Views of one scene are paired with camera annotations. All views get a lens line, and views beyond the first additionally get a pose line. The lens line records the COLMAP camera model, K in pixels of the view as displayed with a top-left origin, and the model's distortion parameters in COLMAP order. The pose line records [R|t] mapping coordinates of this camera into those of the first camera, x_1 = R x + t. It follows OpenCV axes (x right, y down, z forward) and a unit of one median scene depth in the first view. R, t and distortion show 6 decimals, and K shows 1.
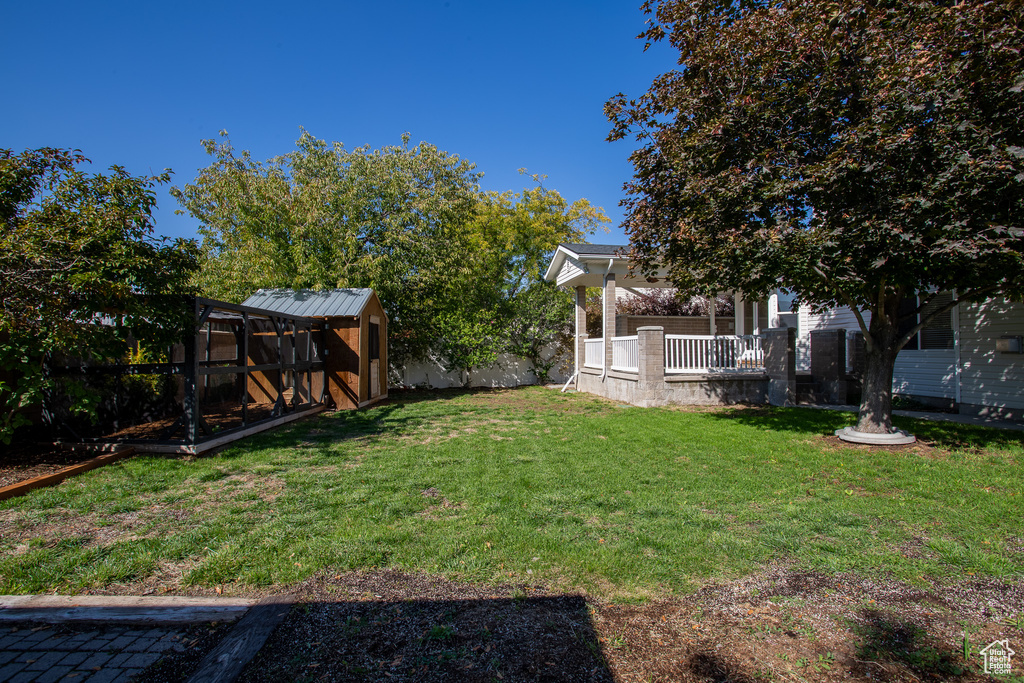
lens RADIAL K [[512.4, 0, 510.5], [0, 512.4, 339.8], [0, 0, 1]] dist [-0.064134, 0.026743]
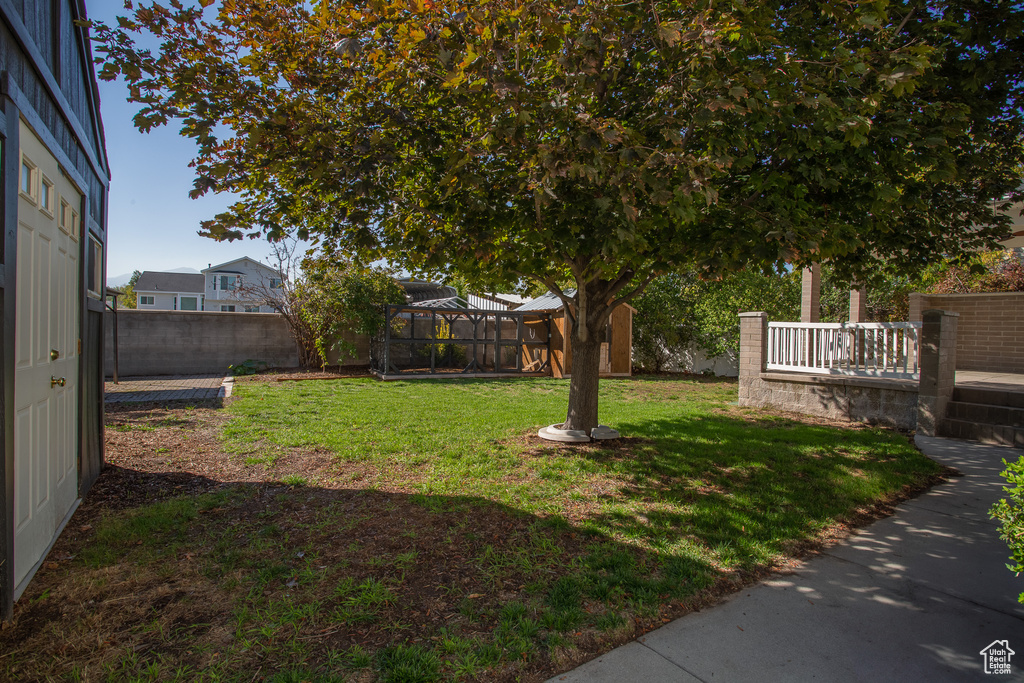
lens RADIAL K [[512.4, 0, 509.6], [0, 512.4, 334.3], [0, 0, 1]] dist [-0.064134, 0.026743]
pose [[0.448858, 0.017974, -0.893422, 0.844138], [-0.001209, 0.999809, 0.019506, -0.005432], [0.893602, -0.007675, 0.448794, 0.270717]]
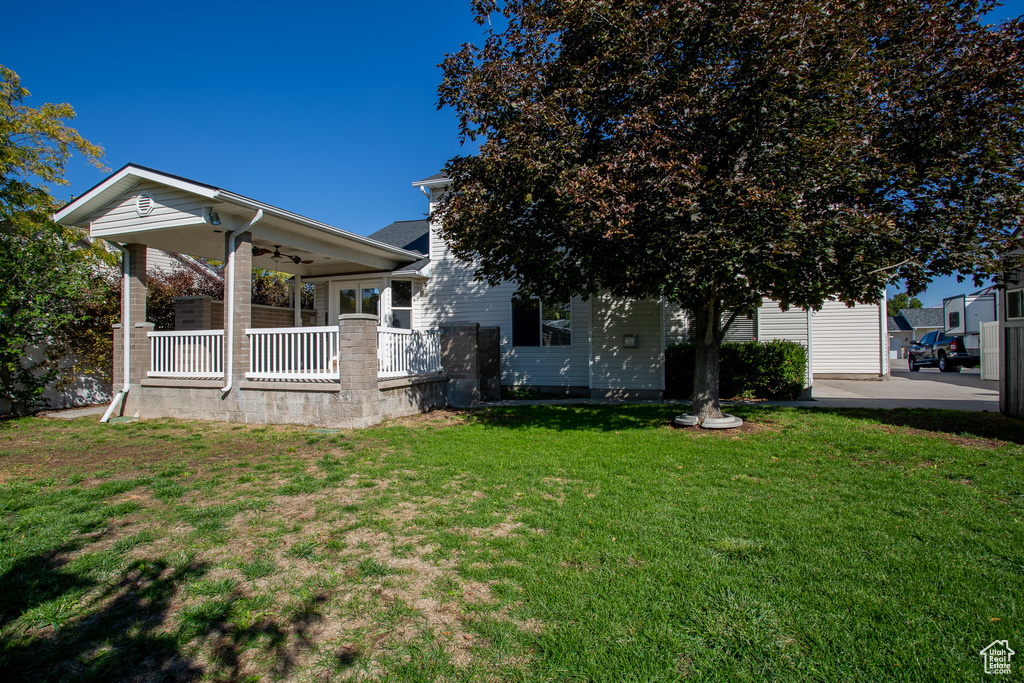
lens RADIAL K [[512.4, 0, 509.7], [0, 512.4, 337.7], [0, 0, 1]] dist [-0.064134, 0.026743]
pose [[0.457293, 0.013471, 0.889214, -0.267971], [-0.007840, 0.999907, -0.011116, 0.012902], [-0.889282, -0.001889, 0.457356, 0.491602]]
